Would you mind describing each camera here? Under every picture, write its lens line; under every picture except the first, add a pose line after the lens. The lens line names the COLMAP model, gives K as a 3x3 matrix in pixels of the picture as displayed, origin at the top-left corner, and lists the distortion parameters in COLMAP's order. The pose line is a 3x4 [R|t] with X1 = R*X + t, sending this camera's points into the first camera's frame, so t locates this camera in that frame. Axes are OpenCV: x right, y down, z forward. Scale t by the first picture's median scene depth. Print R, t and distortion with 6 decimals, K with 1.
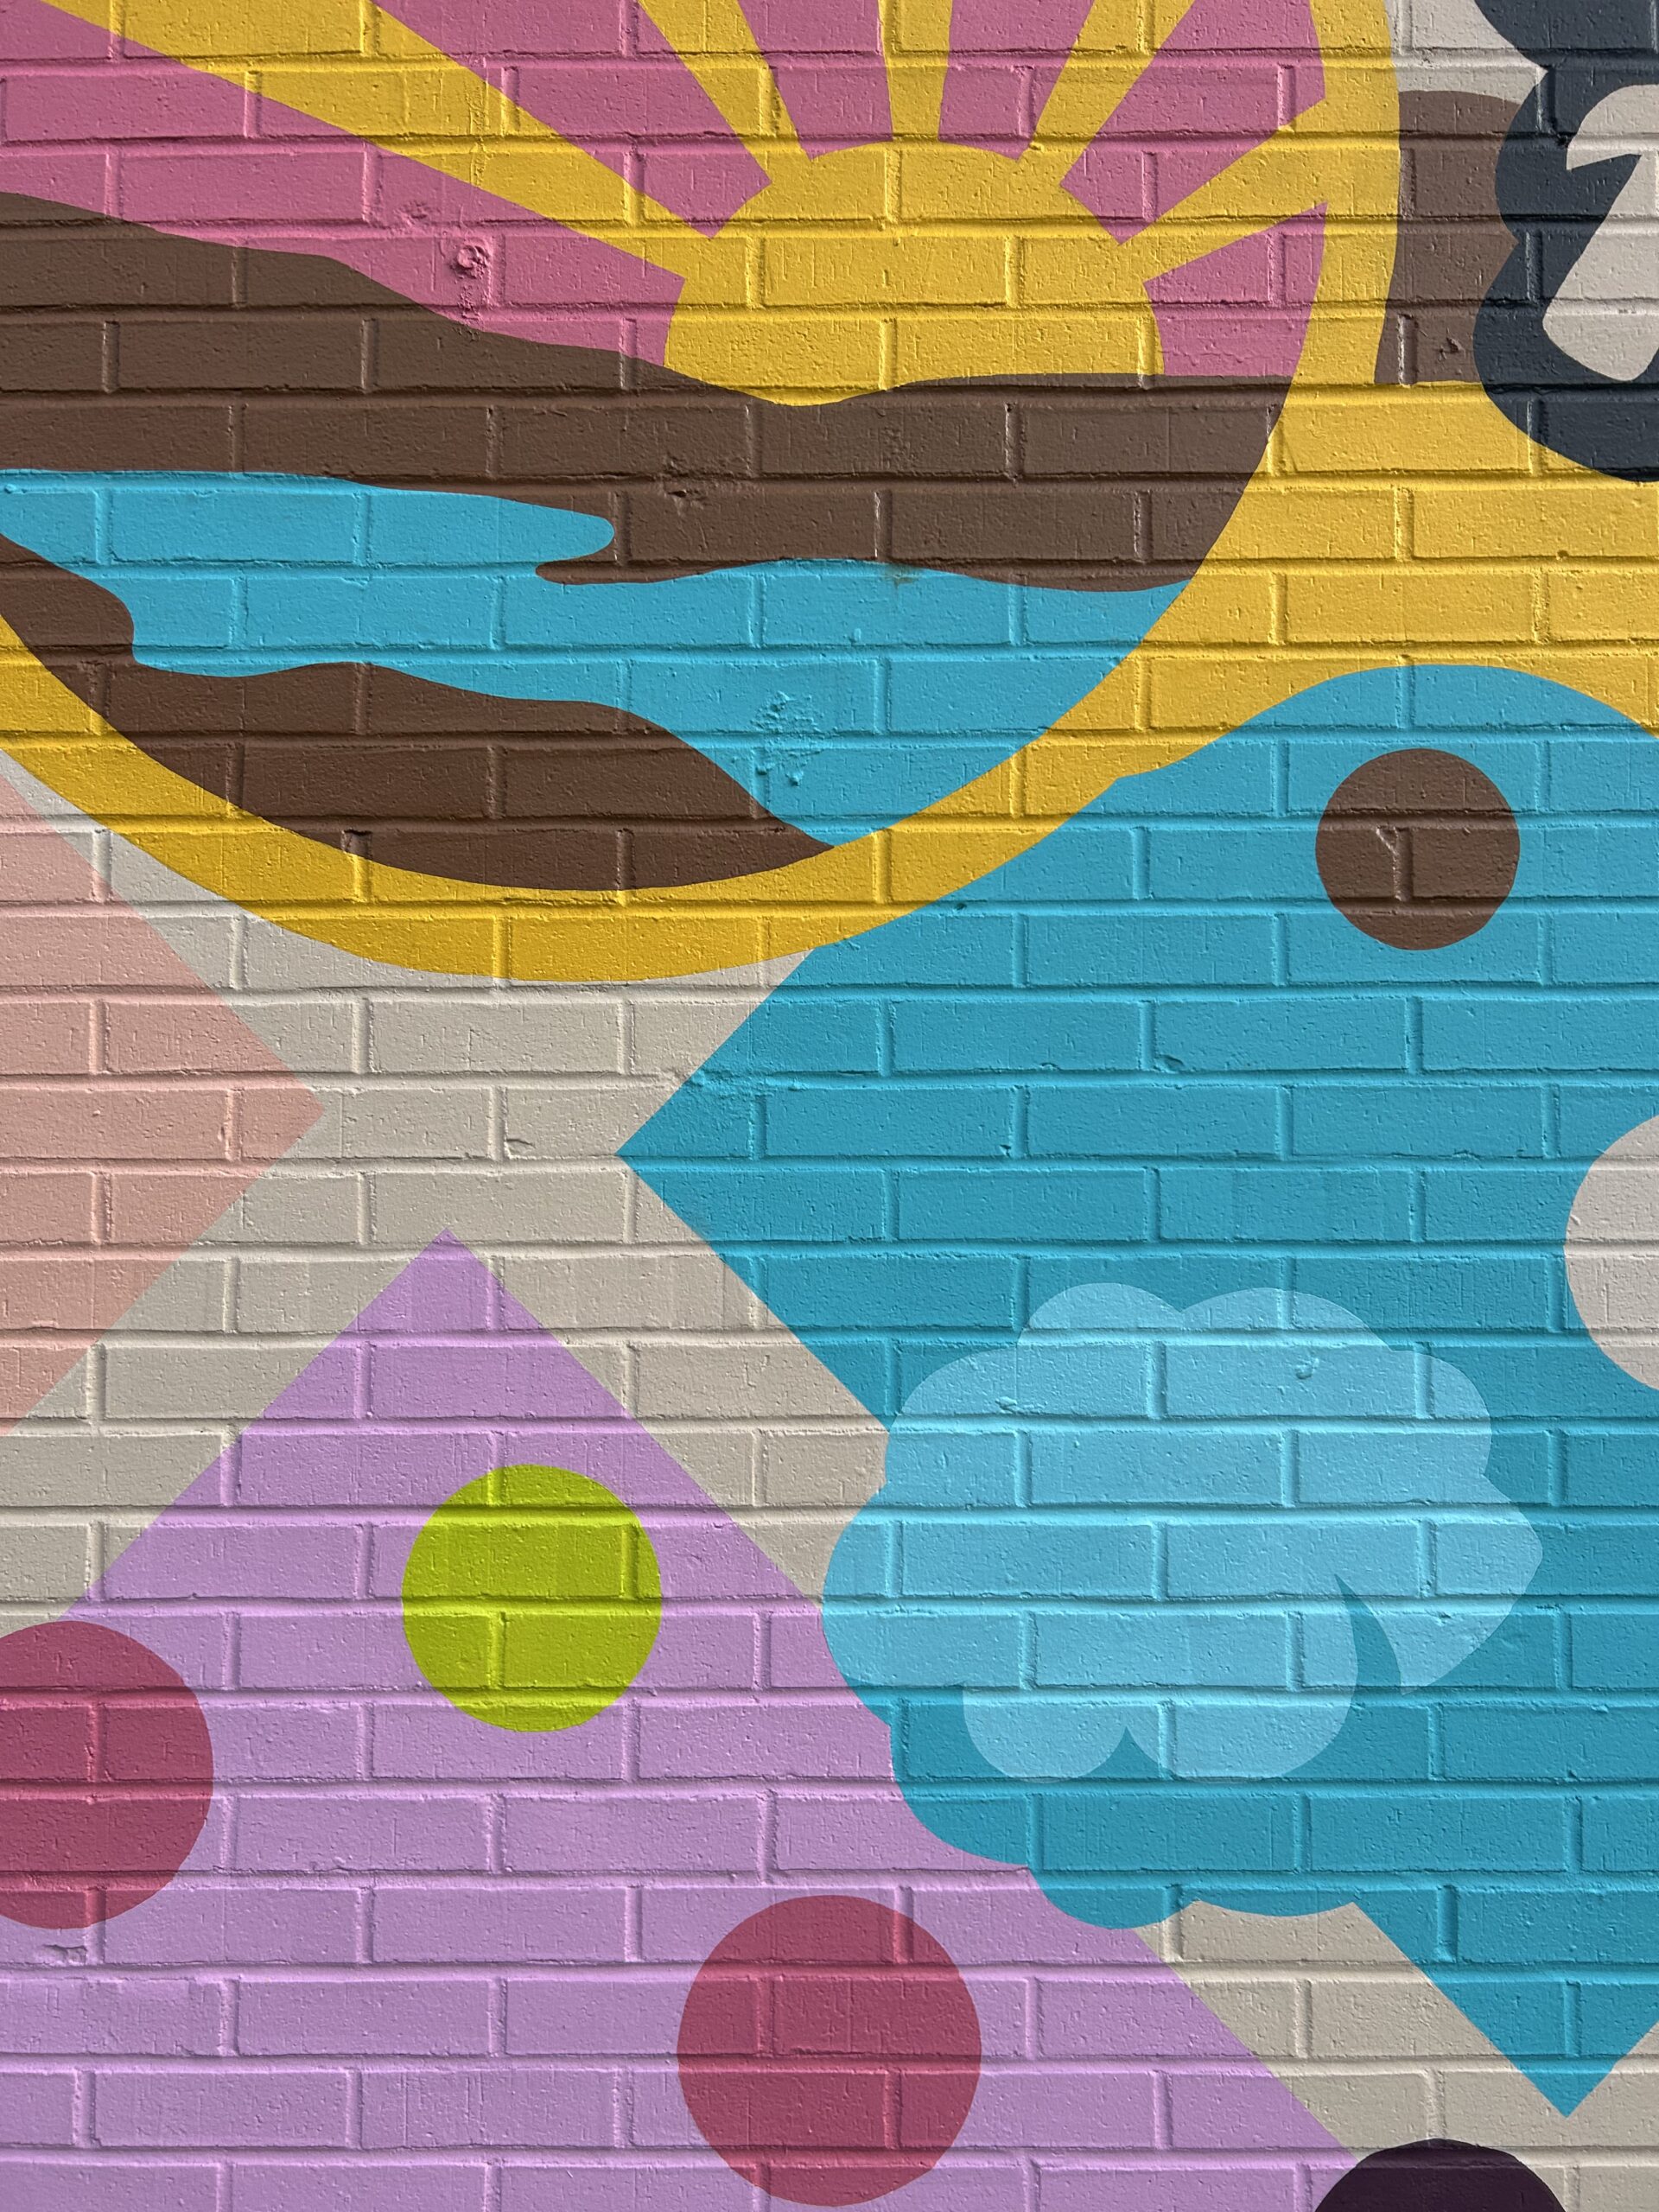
lens RADIAL K [[1643.0, 0, 833.4], [0, 1643.0, 1108.5], [0, 0, 1]] dist [0.044093, -0.047809]
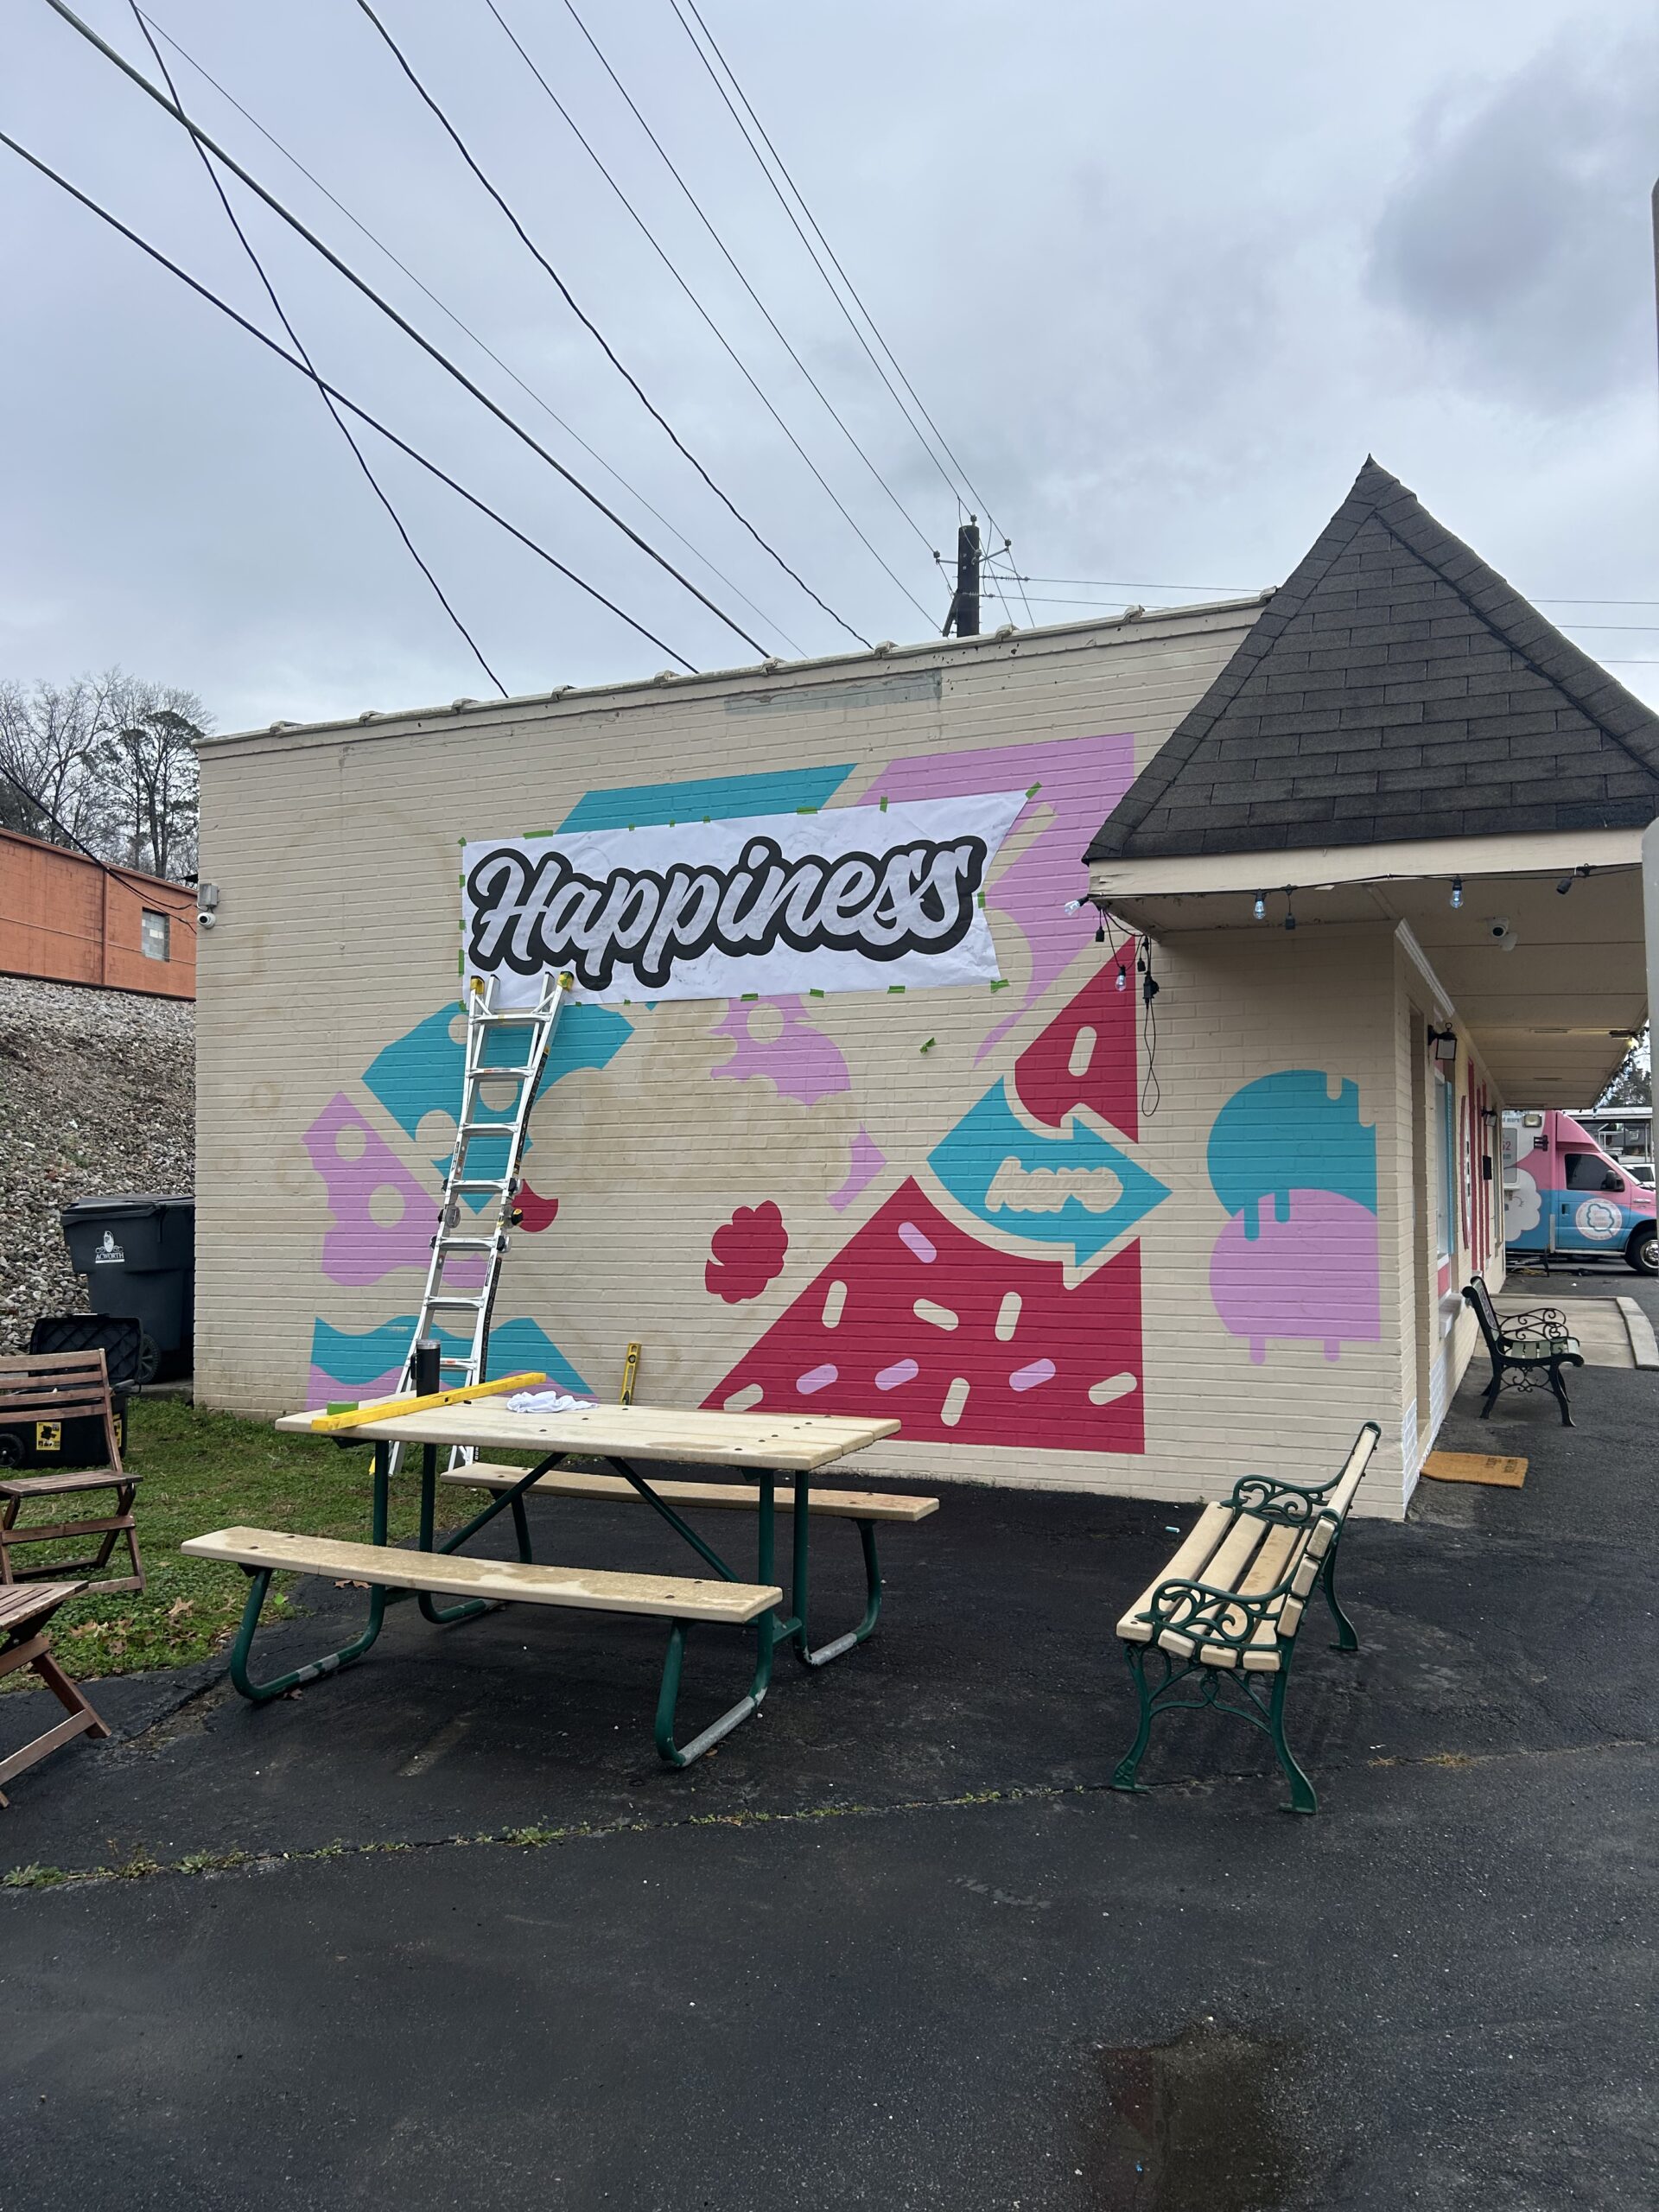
lens RADIAL K [[1643.0, 0, 861.5], [0, 1643.0, 1099.3], [0, 0, 1]] dist [0.044093, -0.047809]
pose [[0.931333, -0.025027, -0.363307, 4.229516], [0.027224, 0.999629, 0.000928, 0.159857], [0.363149, -0.010755, 0.931669, -4.561877]]
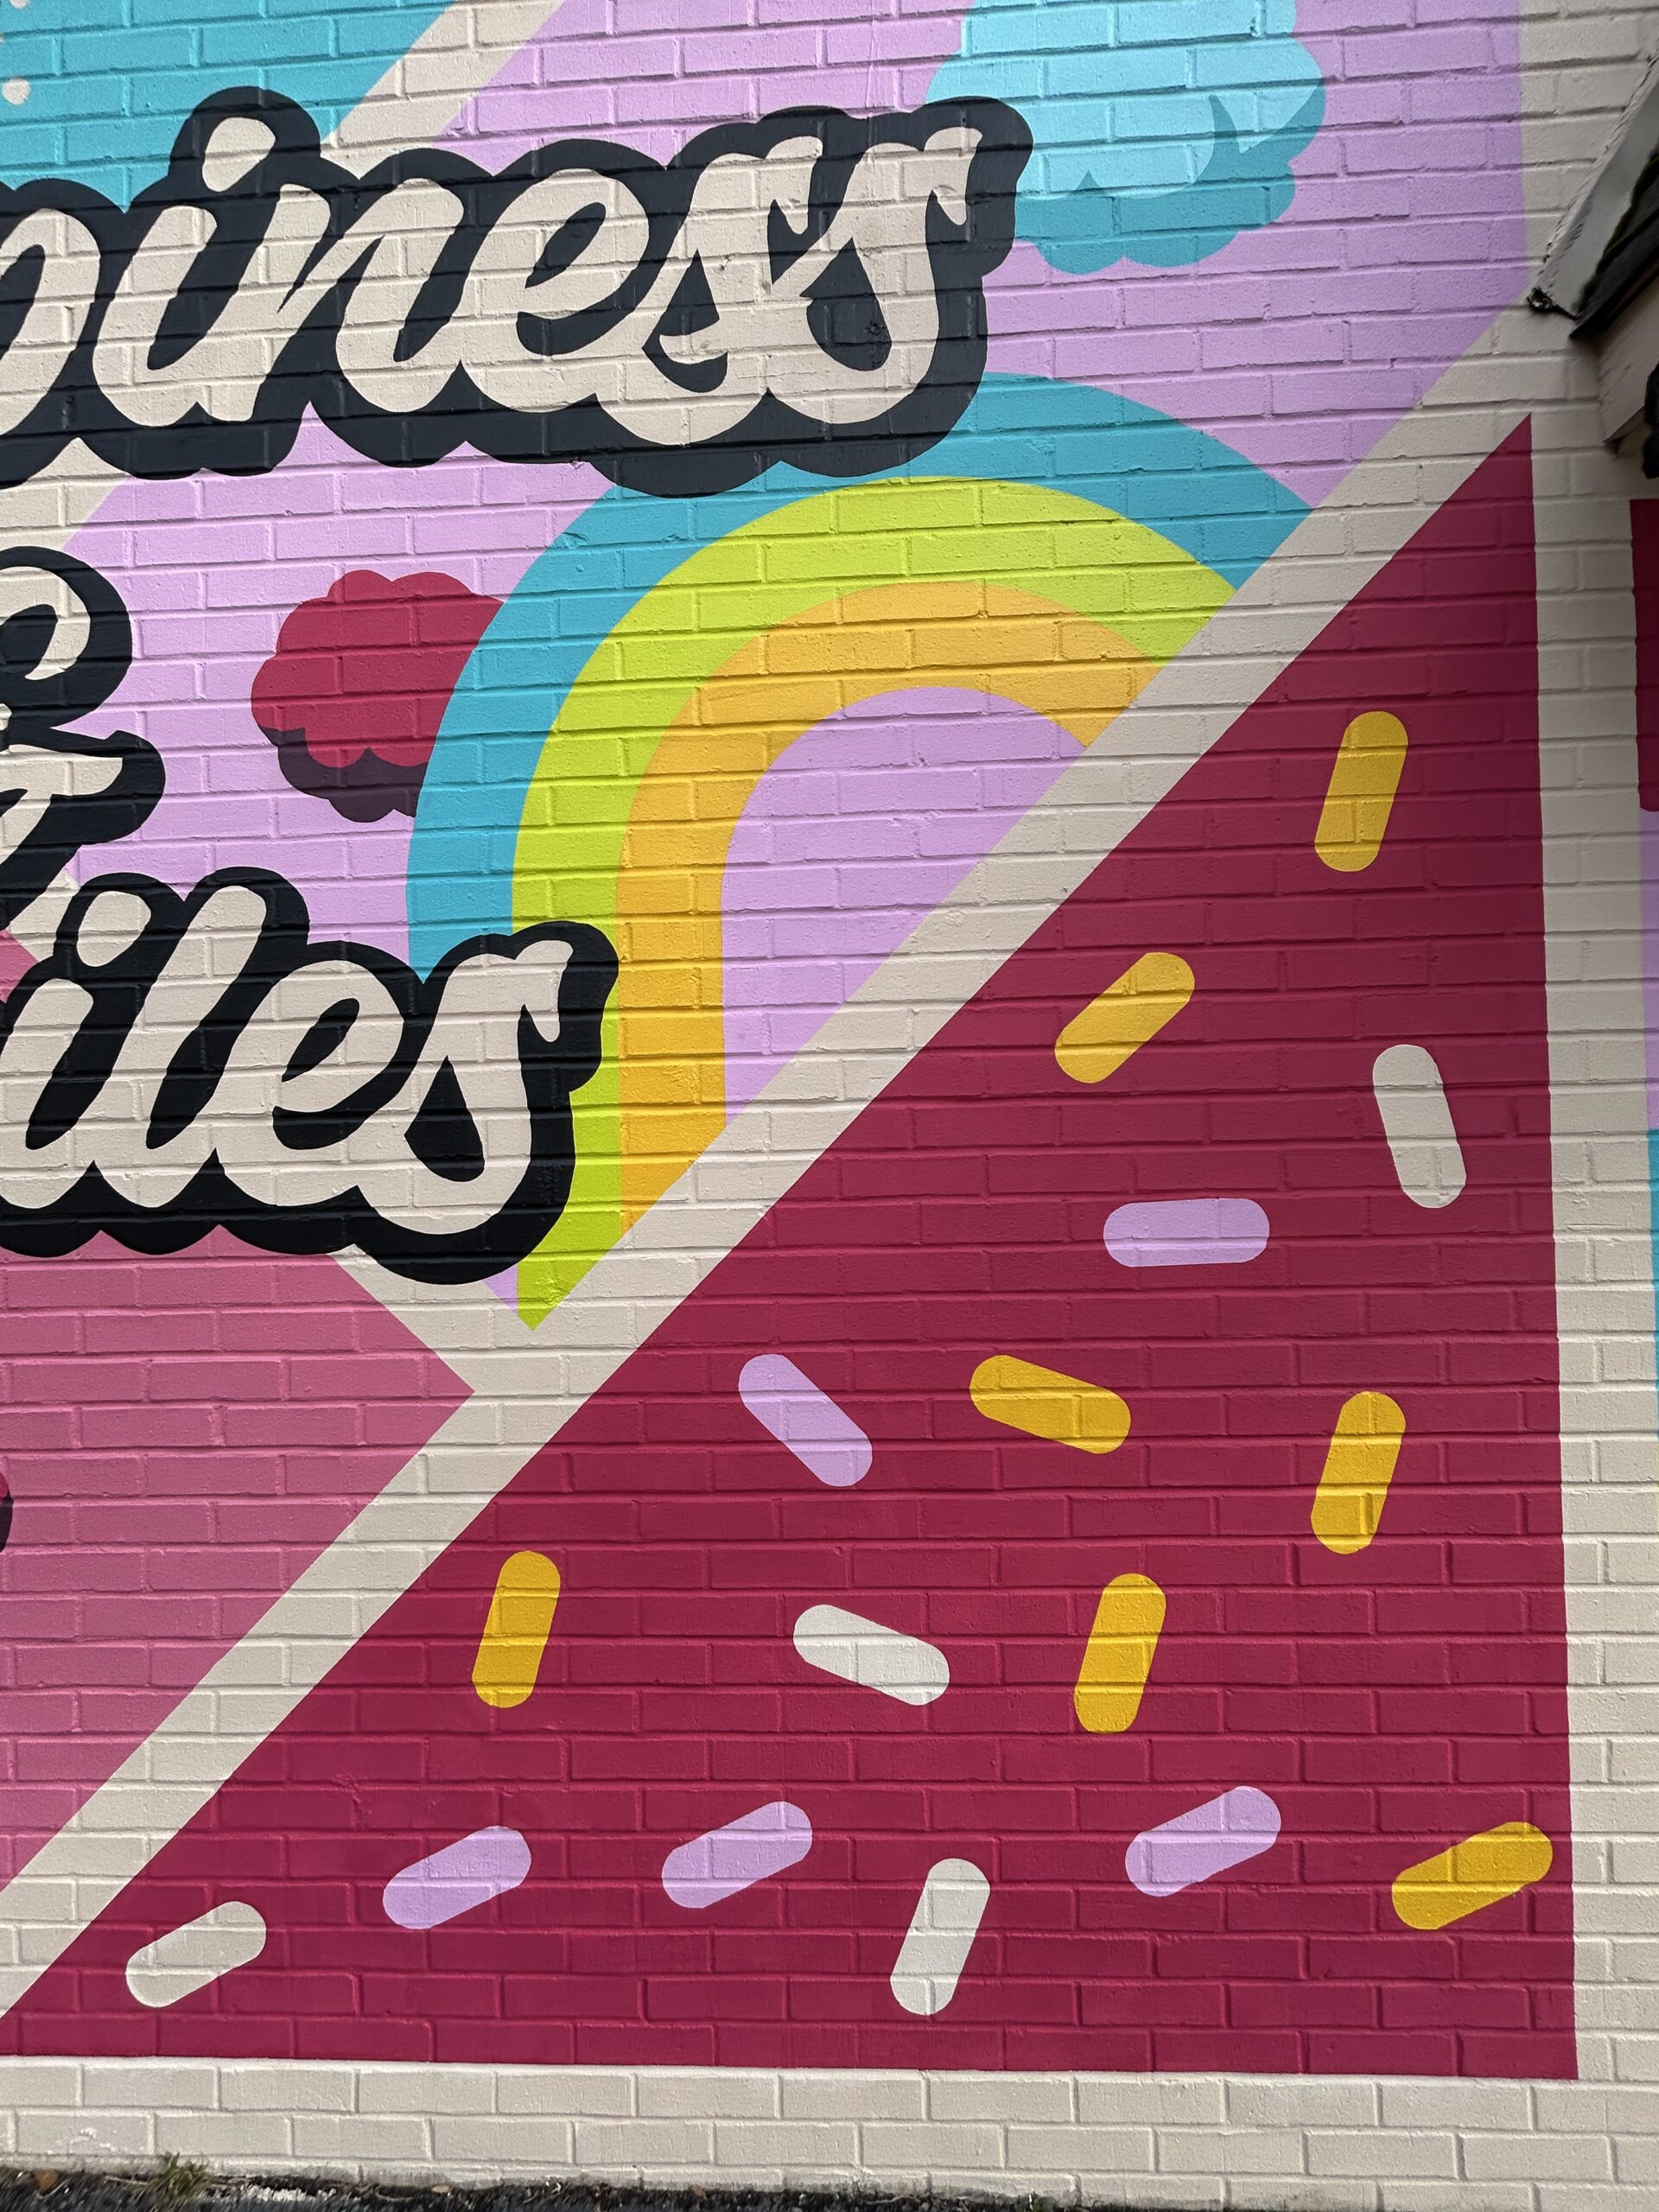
lens RADIAL K [[899.7, 0, 834.9], [0, 899.7, 1114.2], [0, 0, 1]] dist [-0.002258, 0.001209]
pose [[0.998995, -0.024210, -0.037711, 2.351258], [0.025374, 0.999206, 0.030722, 0.322210], [0.036937, -0.031648, 0.998816, -0.002252]]
